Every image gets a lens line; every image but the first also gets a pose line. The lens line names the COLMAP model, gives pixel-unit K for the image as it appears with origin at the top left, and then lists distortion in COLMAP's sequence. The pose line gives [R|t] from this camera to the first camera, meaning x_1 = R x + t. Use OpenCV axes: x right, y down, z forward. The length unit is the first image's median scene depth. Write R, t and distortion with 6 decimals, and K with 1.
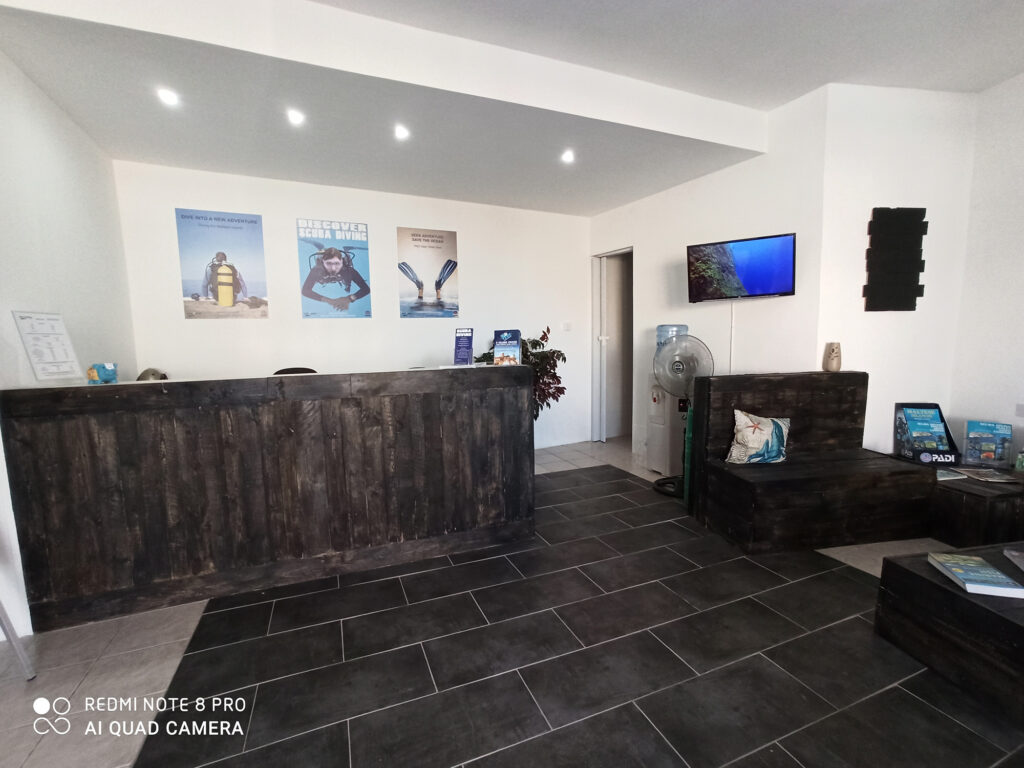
lens RADIAL K [[483.4, 0, 512.0], [0, 483.4, 384.0], [0, 0, 1]] dist [0.000143, 0.001283]
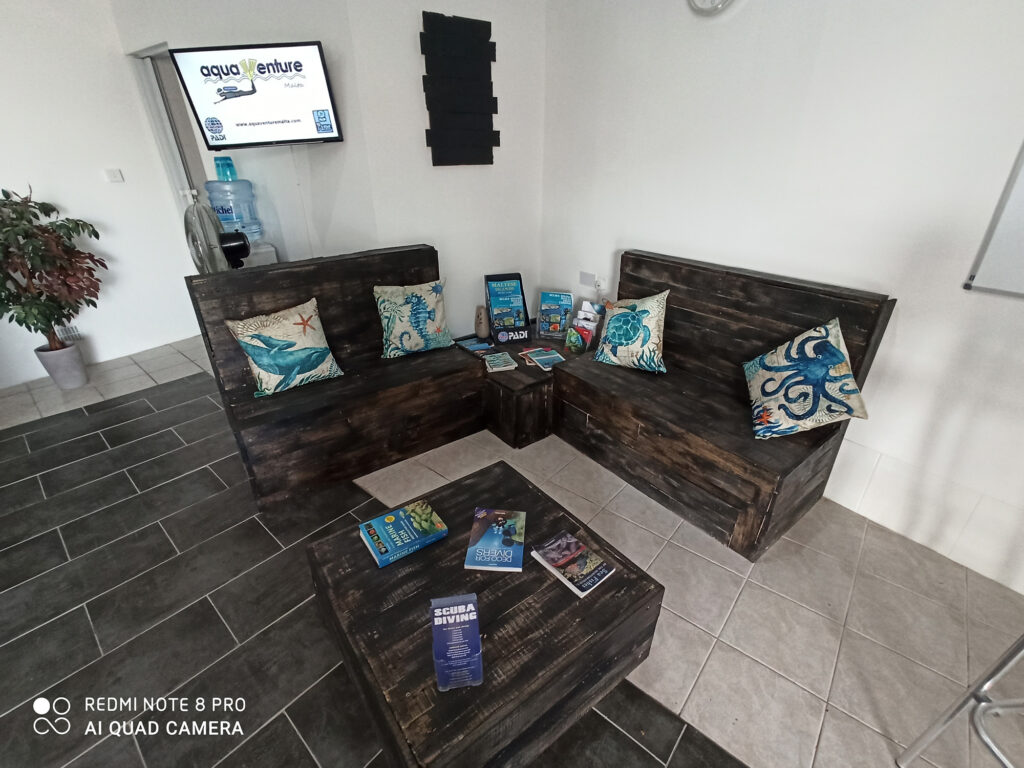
lens RADIAL K [[483.4, 0, 512.0], [0, 483.4, 384.0], [0, 0, 1]] dist [0.000143, 0.001283]
pose [[0.895424, -0.187452, 0.403829, 0.471495], [0.046803, 0.941650, 0.333323, -0.073652], [-0.442748, -0.279565, 0.851950, 0.163256]]
